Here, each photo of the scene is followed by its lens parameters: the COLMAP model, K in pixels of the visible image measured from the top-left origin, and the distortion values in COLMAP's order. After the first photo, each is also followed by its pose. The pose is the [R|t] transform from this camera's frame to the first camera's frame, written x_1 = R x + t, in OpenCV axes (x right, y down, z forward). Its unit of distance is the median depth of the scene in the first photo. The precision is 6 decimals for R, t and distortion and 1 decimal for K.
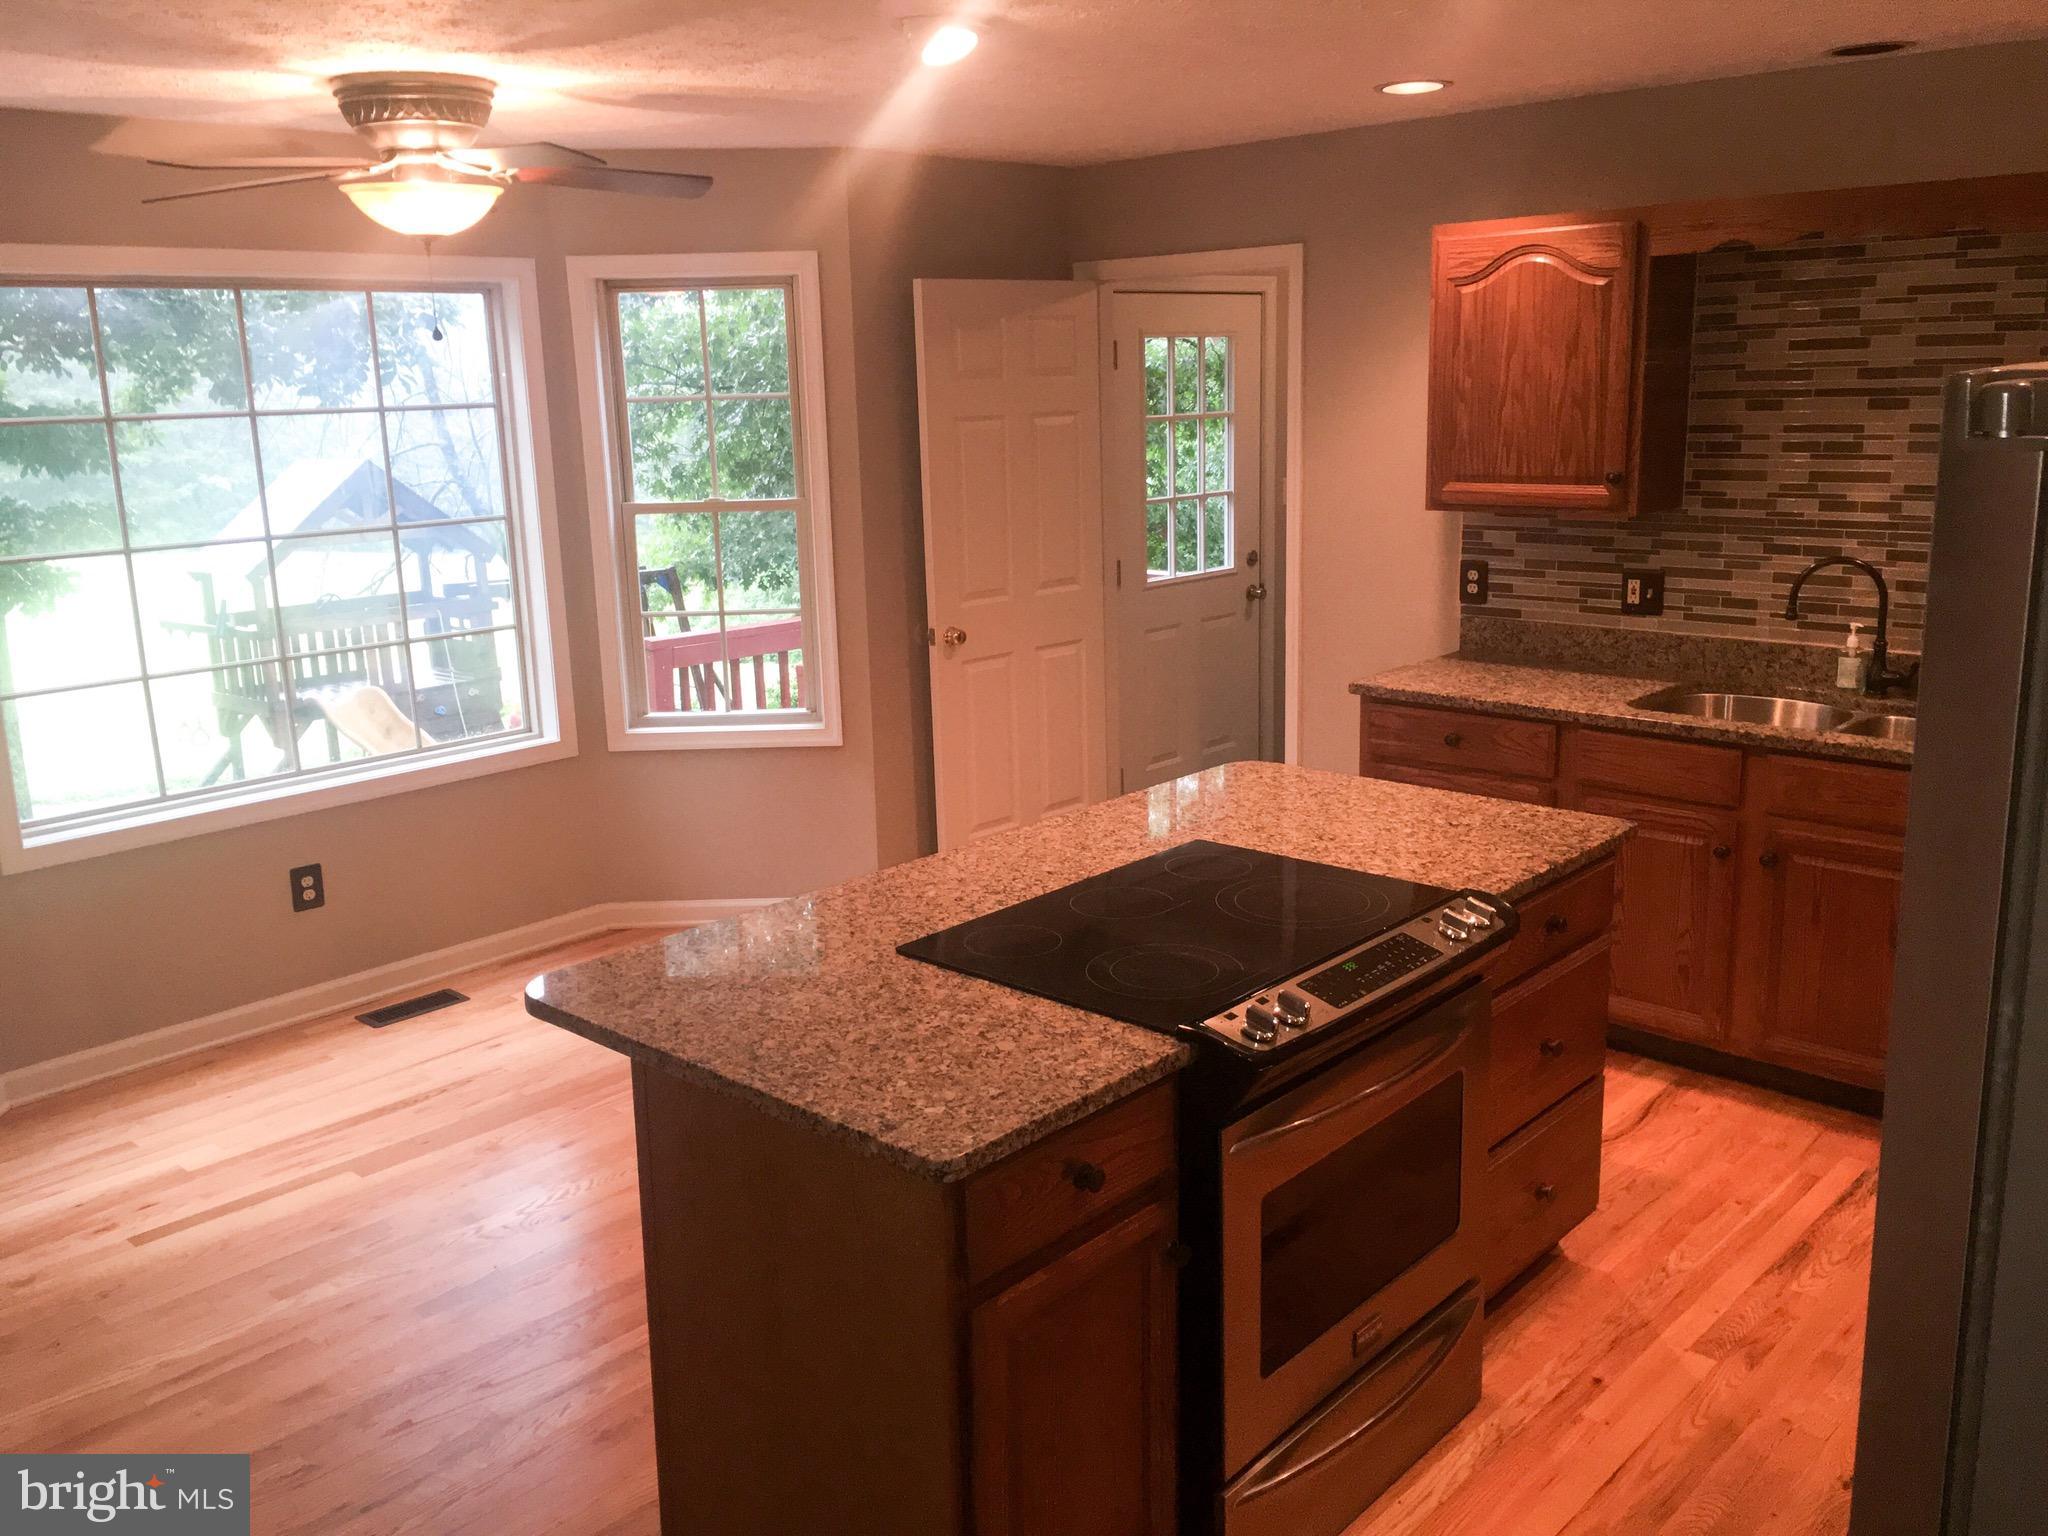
lens RADIAL K [[1732.2, 0, 1032.3], [0, 1732.2, 761.8], [0, 0, 1]] dist [0.072168, -0.079676]
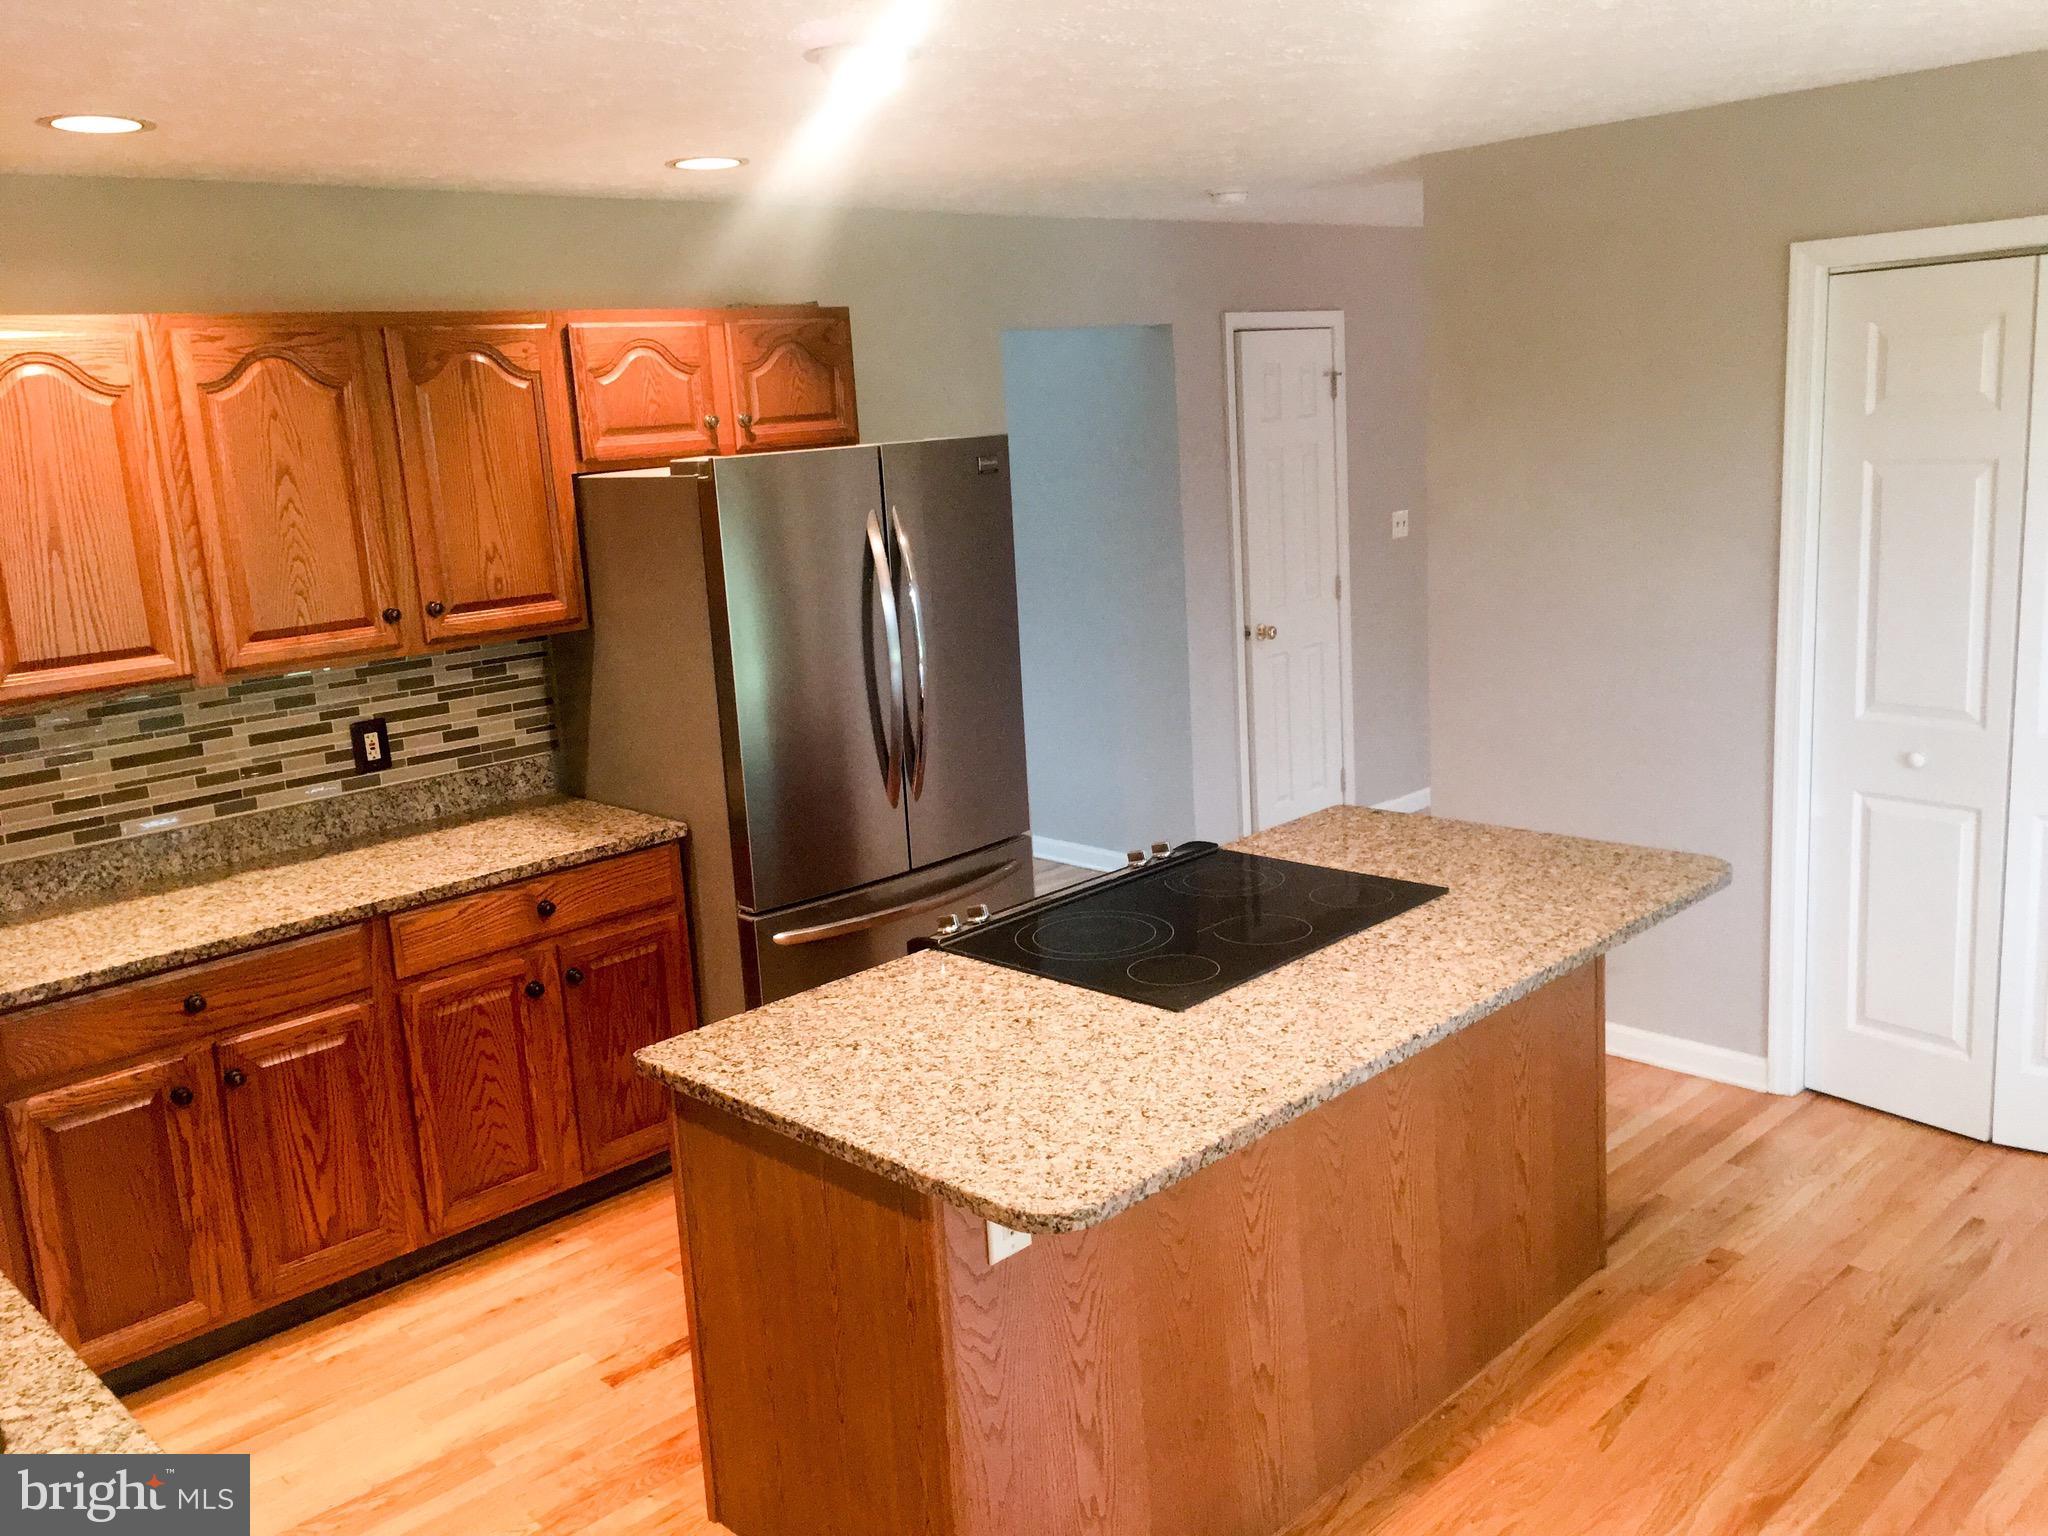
lens RADIAL K [[1732.2, 0, 1006.2], [0, 1732.2, 767.3], [0, 0, 1]] dist [0.072168, -0.079676]
pose [[-0.994329, 0.072114, 0.078166, 0.075318], [0.098429, 0.902360, 0.419593, -0.301408], [-0.040275, 0.424907, -0.904341, 1.234758]]
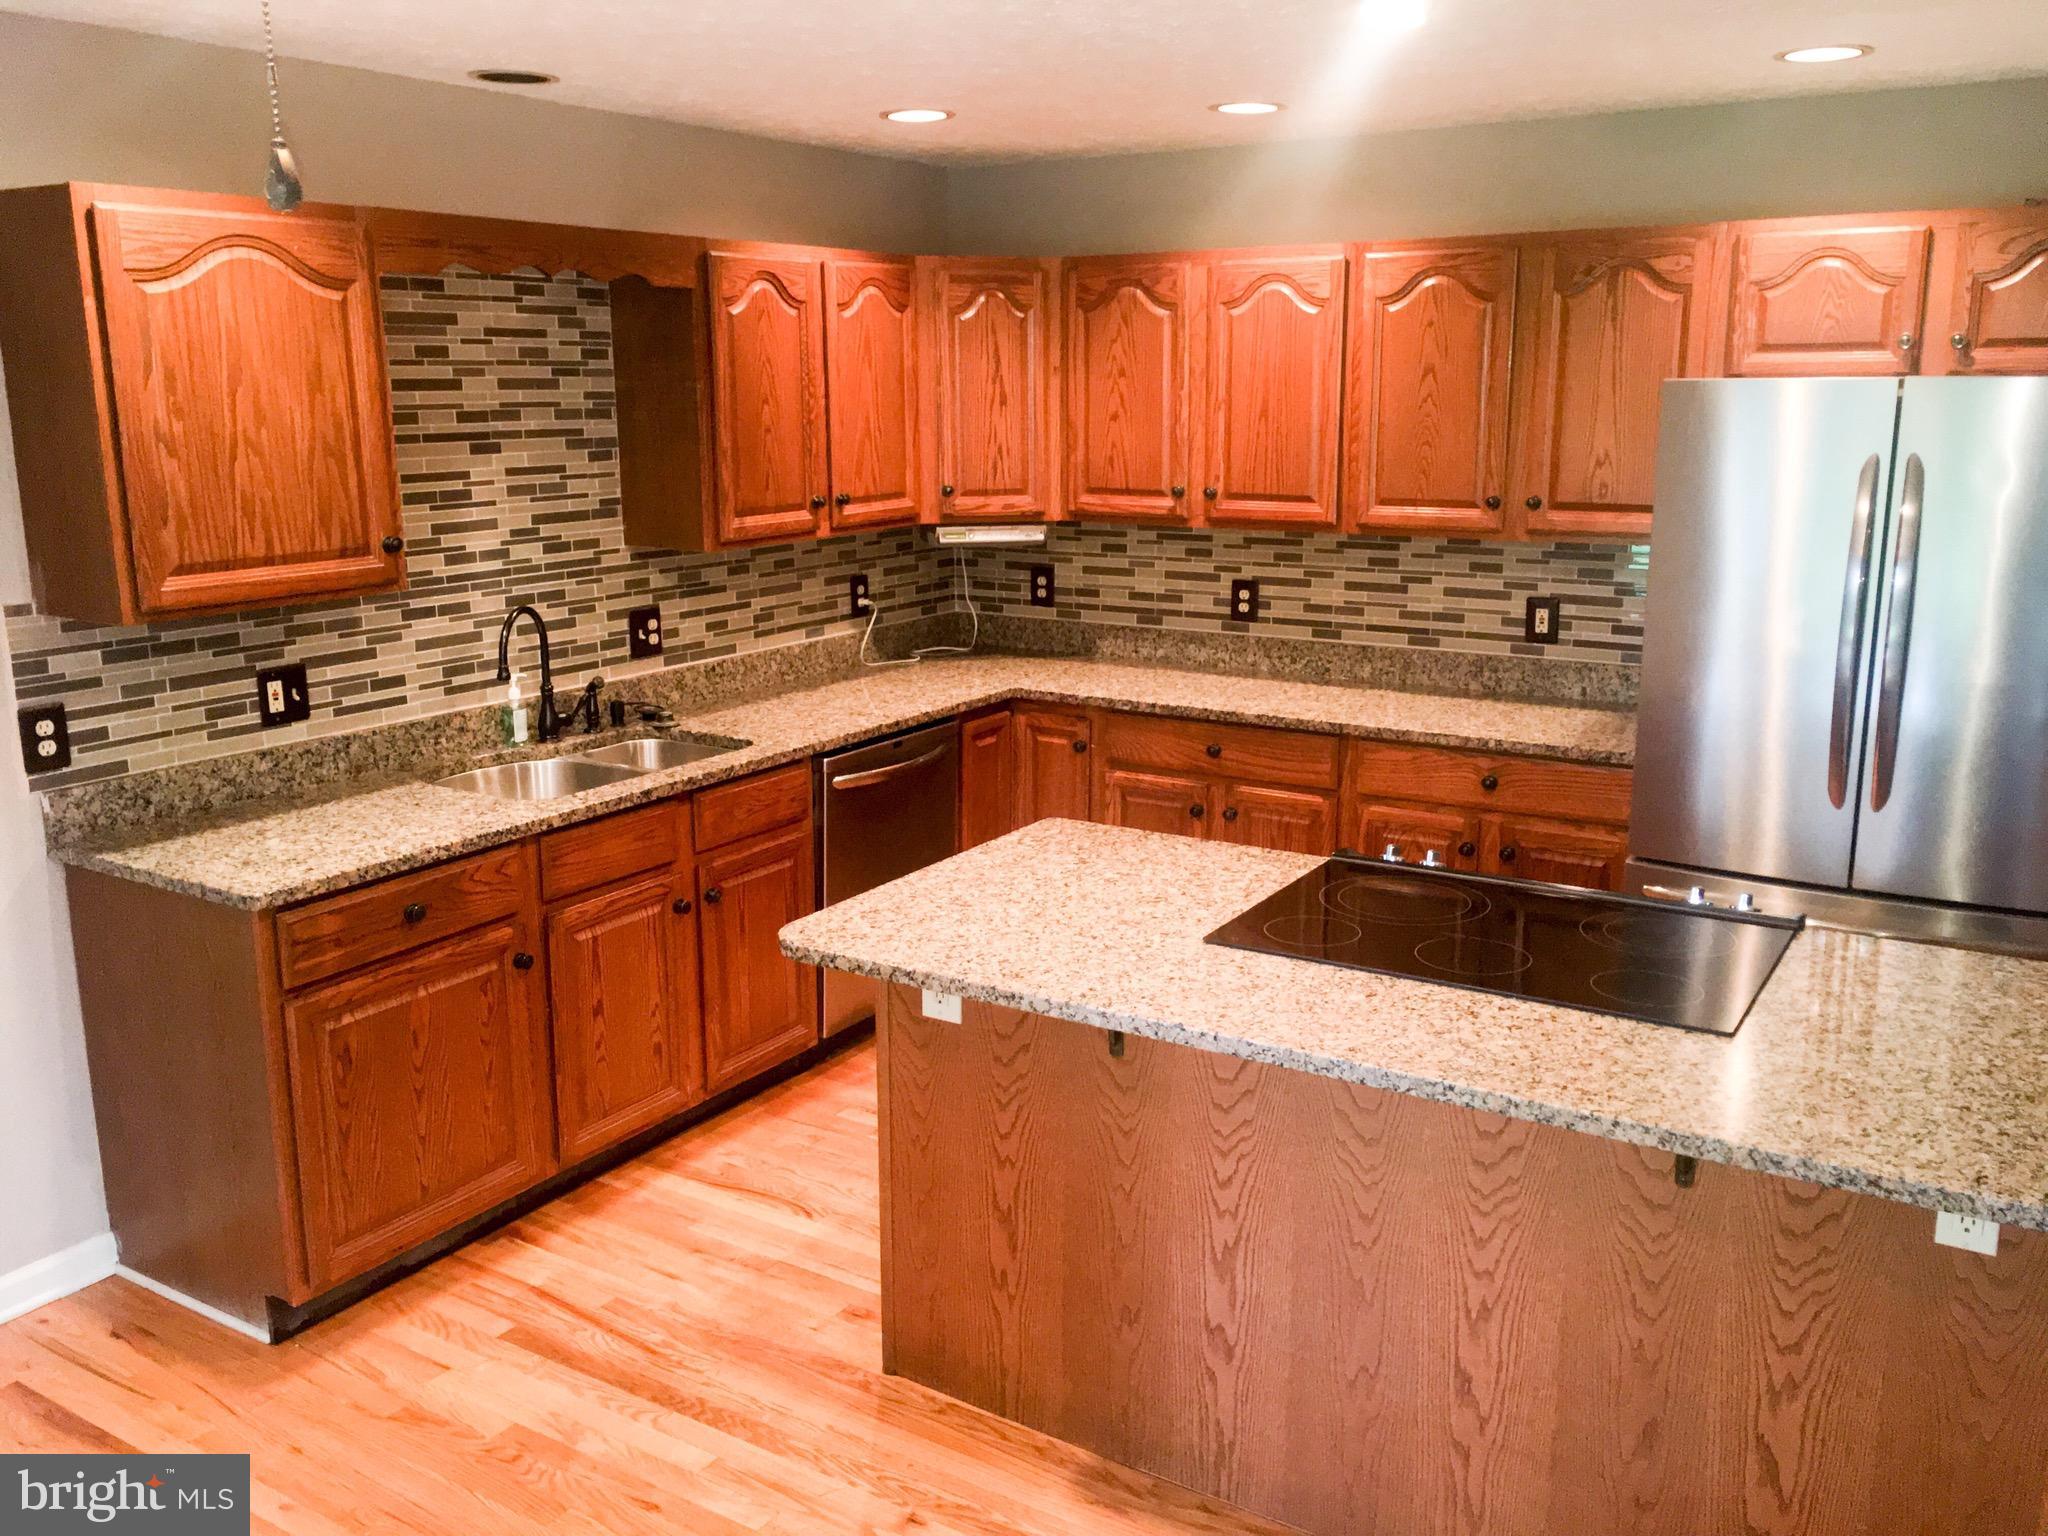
lens RADIAL K [[1732.2, 0, 1022.1], [0, 1732.2, 756.4], [0, 0, 1]] dist [0.072168, -0.079676]
pose [[-0.174901, -0.185085, 0.967033, -0.503060], [0.232325, 0.946680, 0.223208, -0.181225], [-0.956784, 0.263705, -0.122575, 0.843464]]
